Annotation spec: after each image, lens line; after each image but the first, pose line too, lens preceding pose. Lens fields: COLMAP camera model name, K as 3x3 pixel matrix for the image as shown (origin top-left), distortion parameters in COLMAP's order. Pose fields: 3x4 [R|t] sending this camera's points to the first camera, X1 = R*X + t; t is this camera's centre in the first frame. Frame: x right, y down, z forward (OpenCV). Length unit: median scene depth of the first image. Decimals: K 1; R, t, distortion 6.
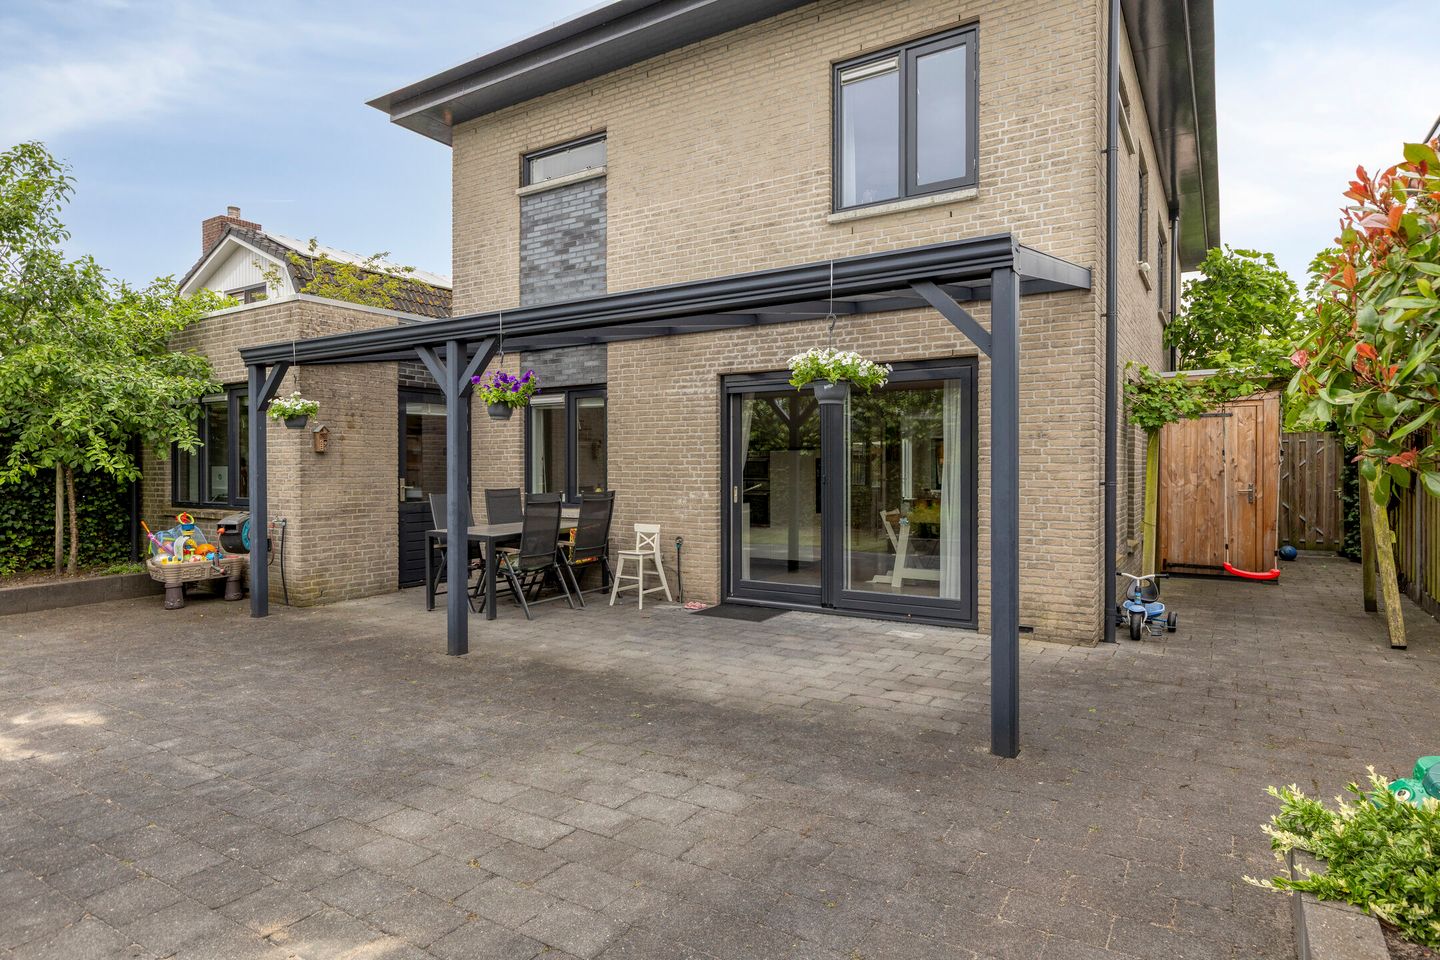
lens RADIAL K [[789.4, 0, 735.1], [0, 789.4, 471.6], [0, 0, 1]] dist [0.006973, 0.000732]
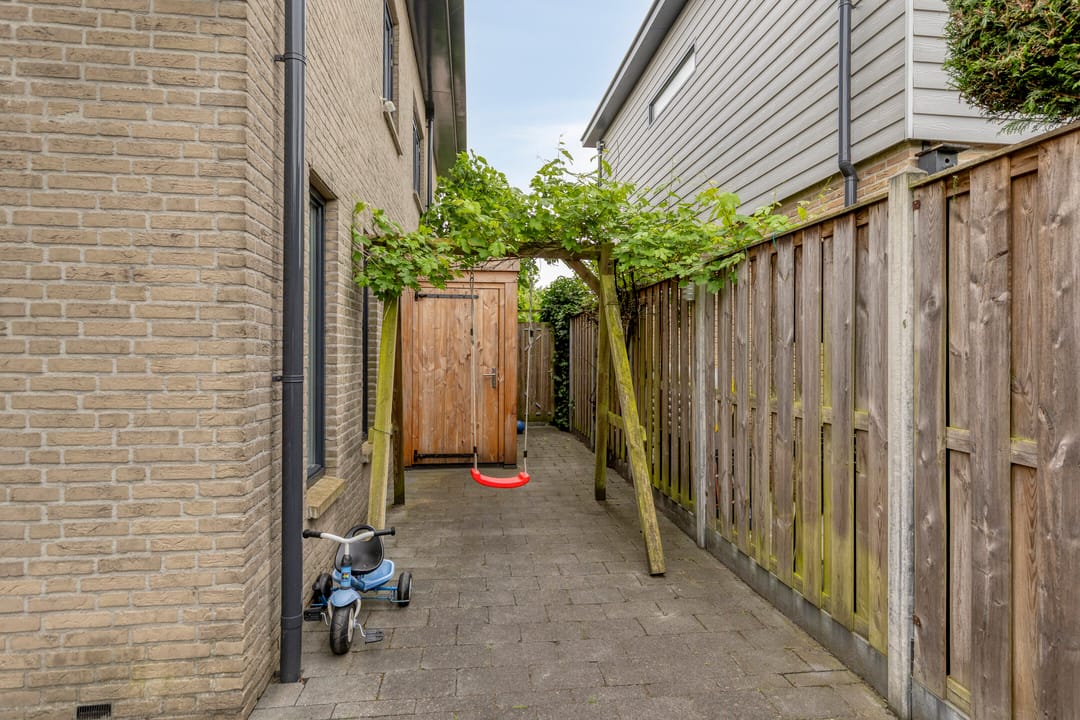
lens RADIAL K [[592.0, 0, 551.3], [0, 592.0, 353.7], [0, 0, 1]] dist [0.006973, 0.000732]
pose [[0.769403, 0.002856, 0.638757, 0.276633], [-0.001658, 0.999996, -0.002473, -0.000496], [-0.638761, 0.000844, 0.769404, 0.455505]]
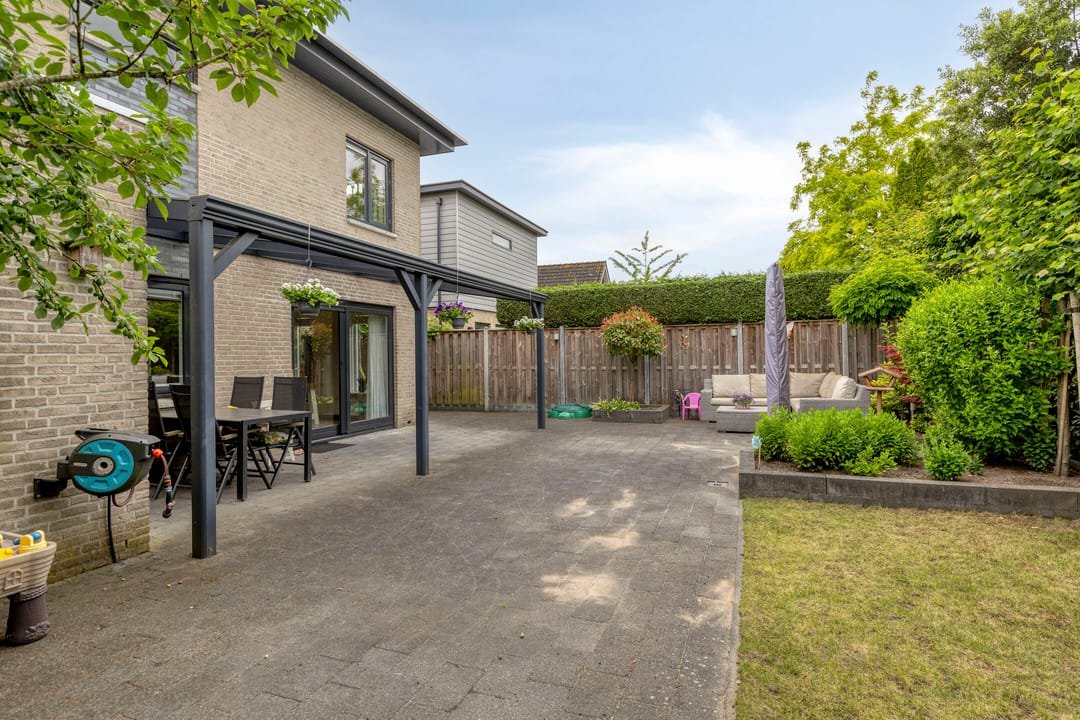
lens RADIAL K [[557.9, 0, 554.8], [0, 557.9, 351.8], [0, 0, 1]] dist [0.000469, -0.000638]
pose [[-0.223439, 0.009410, 0.974673, -1.112660], [0.016528, 0.999846, -0.005864, -0.000211], [-0.974578, 0.014799, -0.223560, 0.742458]]
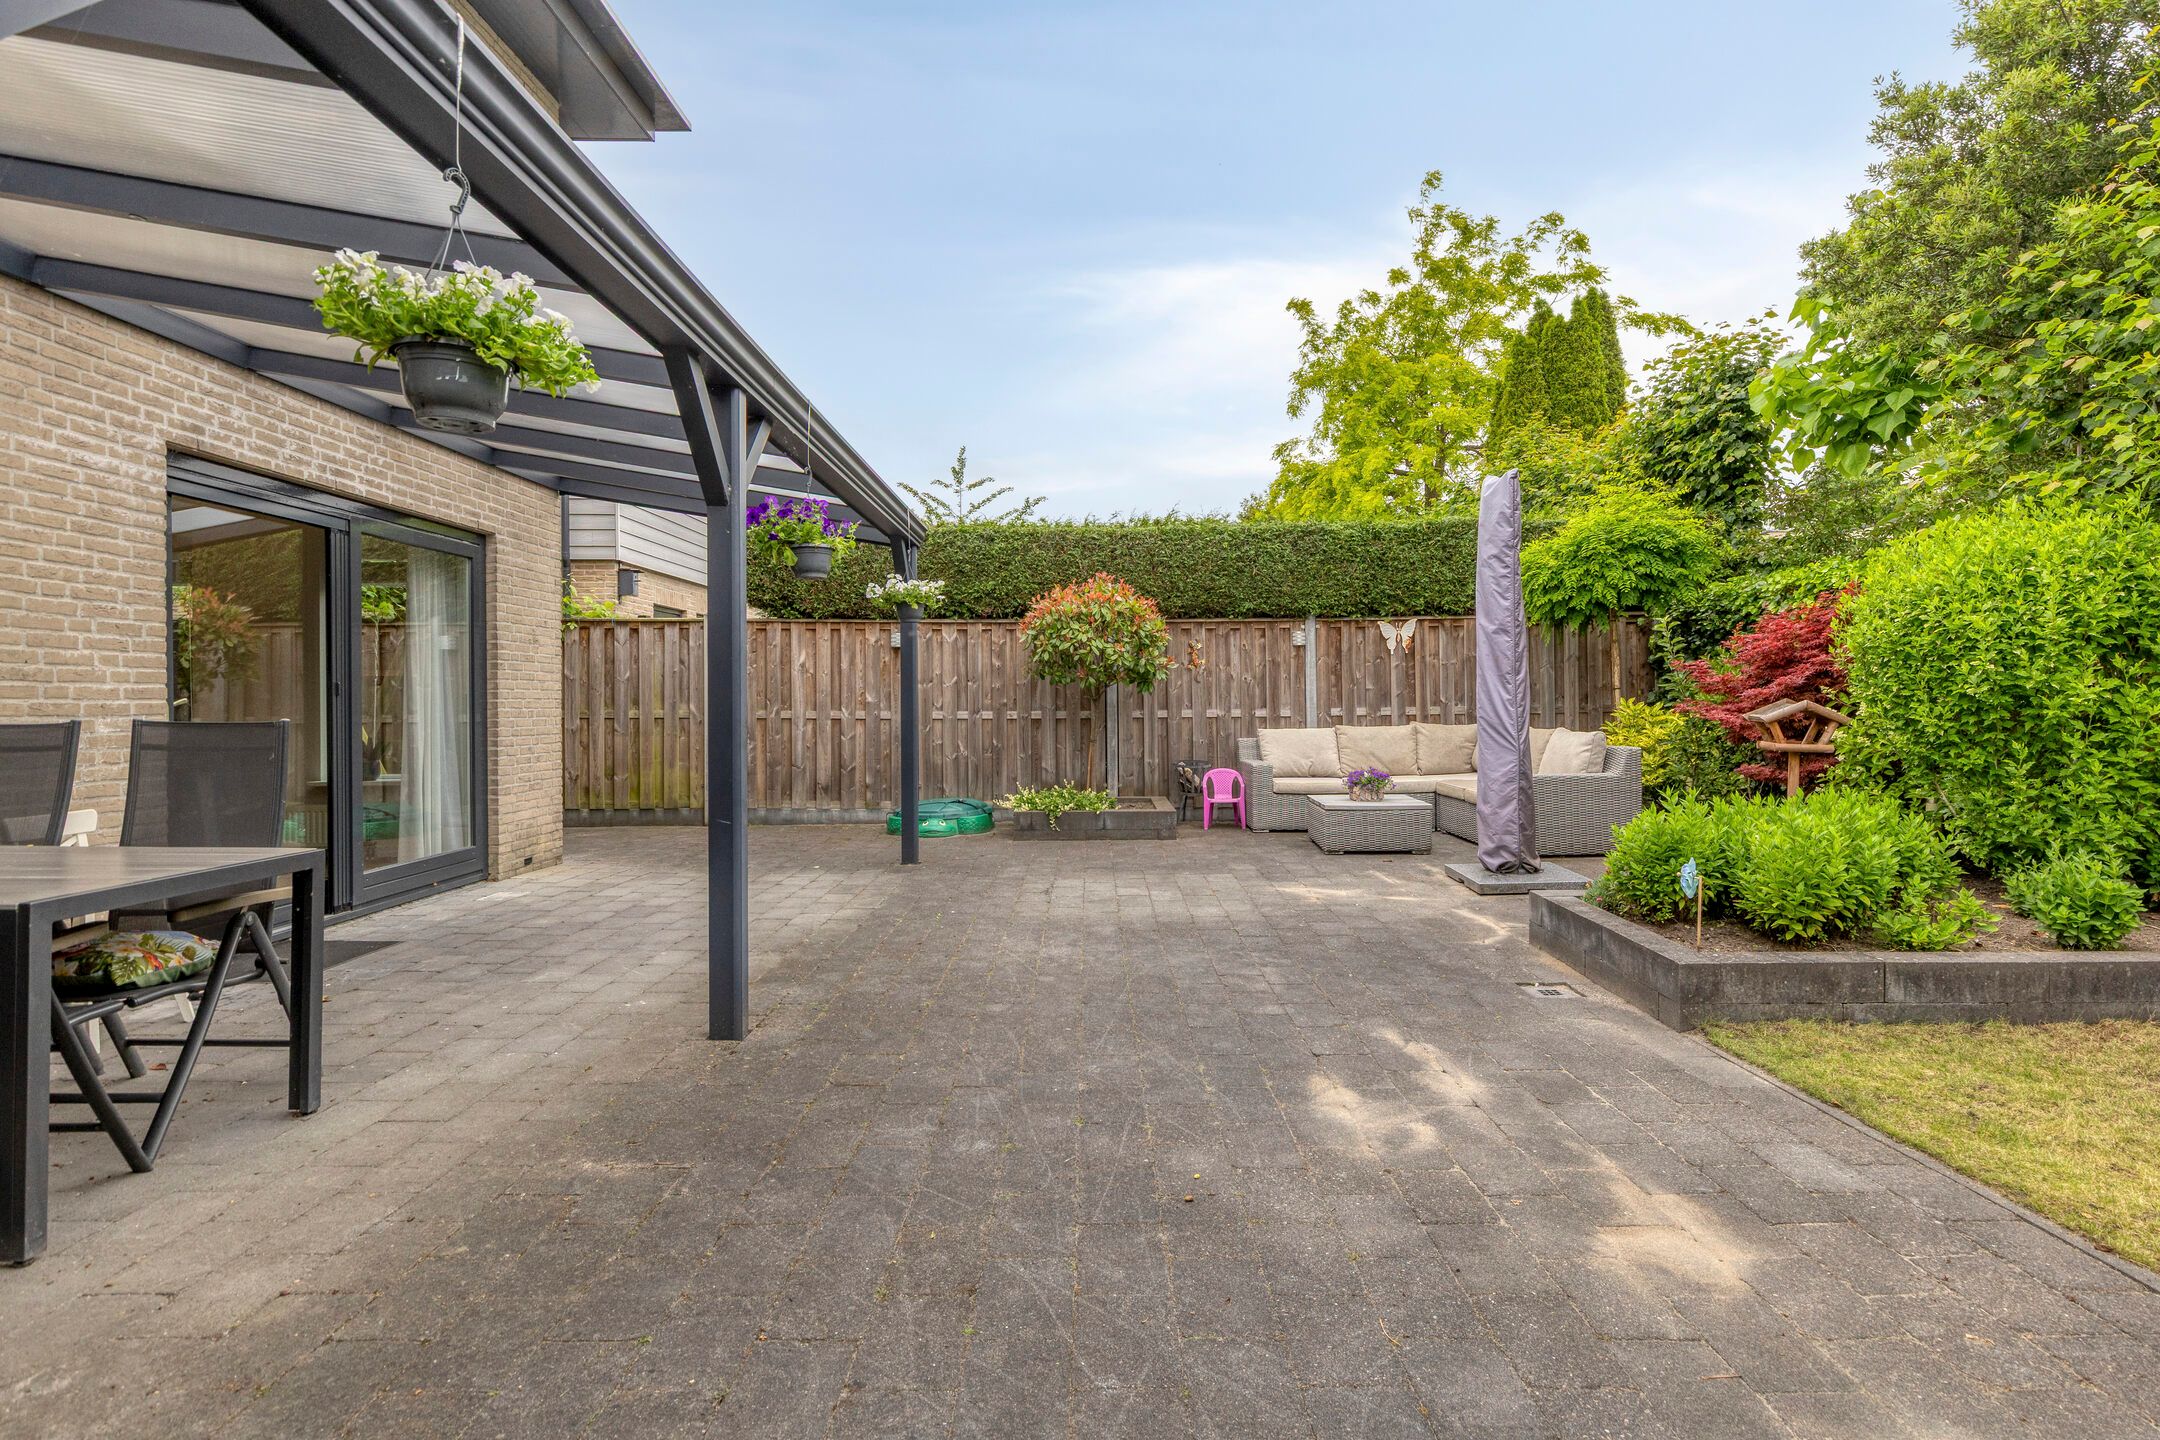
lens RADIAL K [[1077.2, 0, 1111.9], [0, 1077.2, 701.0], [0, 0, 1]] dist [-0.001991, -0.000315]
pose [[-0.546785, 0.002846, 0.837268, -0.774601], [0.009239, 0.999954, 0.002634, 0.019693], [-0.837222, 0.009176, -0.546786, 0.873015]]
